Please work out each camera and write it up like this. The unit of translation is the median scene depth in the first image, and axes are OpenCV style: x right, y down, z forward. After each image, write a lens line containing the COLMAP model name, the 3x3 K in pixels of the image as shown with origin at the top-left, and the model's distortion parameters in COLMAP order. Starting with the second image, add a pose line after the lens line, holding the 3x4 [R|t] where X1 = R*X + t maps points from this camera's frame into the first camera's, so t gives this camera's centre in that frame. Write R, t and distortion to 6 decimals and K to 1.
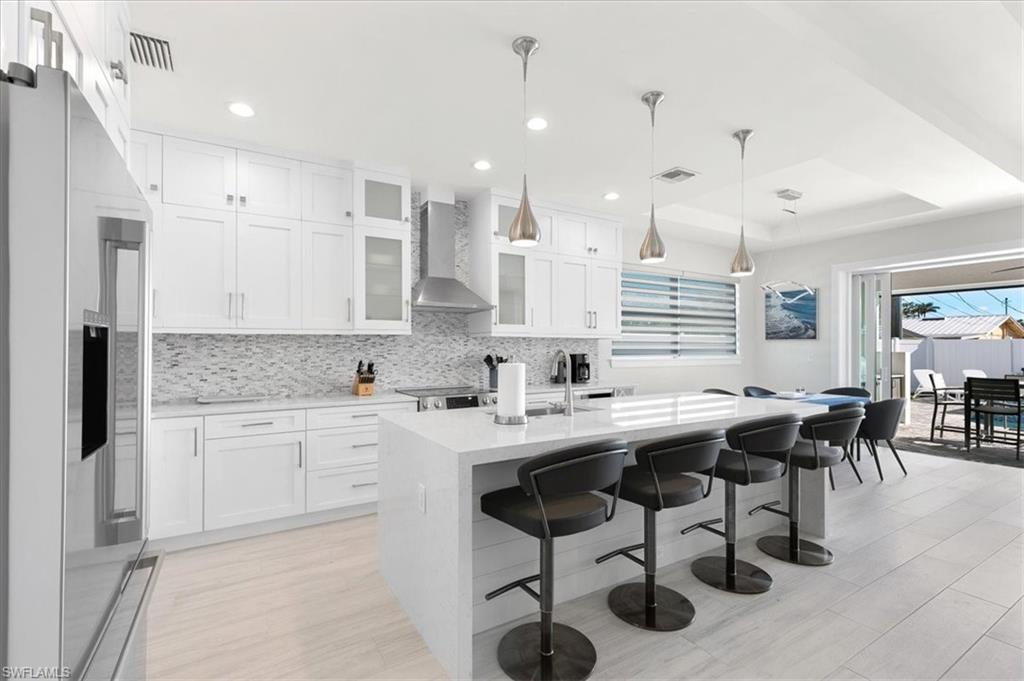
lens RADIAL K [[461.1, 0, 506.7], [0, 461.1, 345.8], [0, 0, 1]] dist [-0.010288, -0.000074]
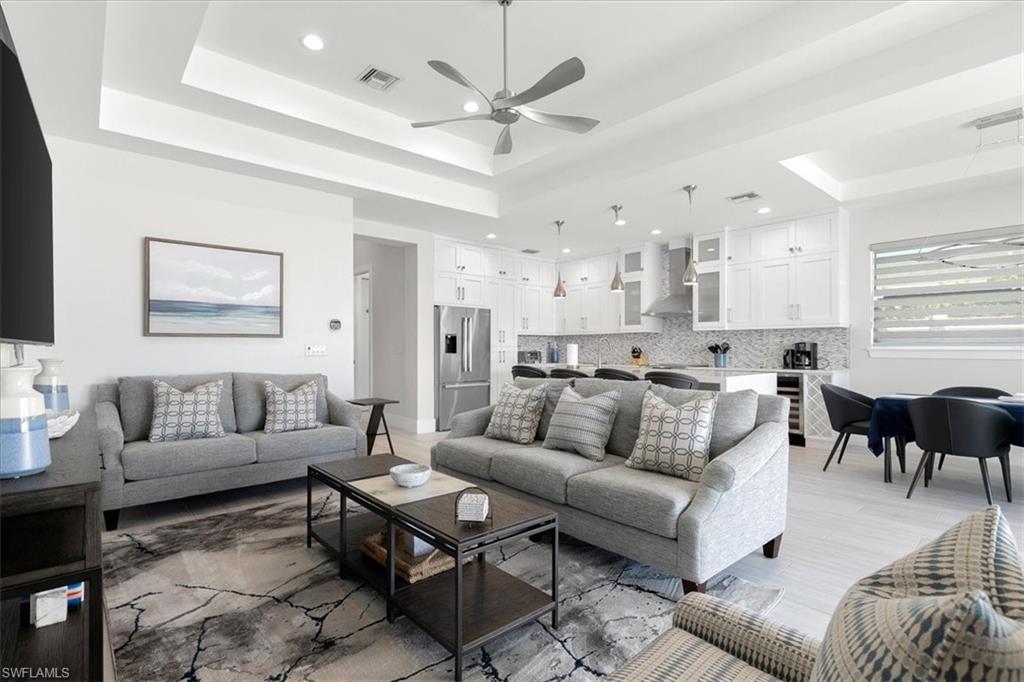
lens RADIAL K [[489.1, 0, 511.1], [0, 489.1, 344.0], [0, 0, 1]] dist [-0.000468, -0.000011]
pose [[0.182872, -0.006847, -0.983113, 1.325136], [0.005209, 0.999968, -0.005996, 0.027322], [0.983123, -0.004025, 0.182902, 0.109051]]
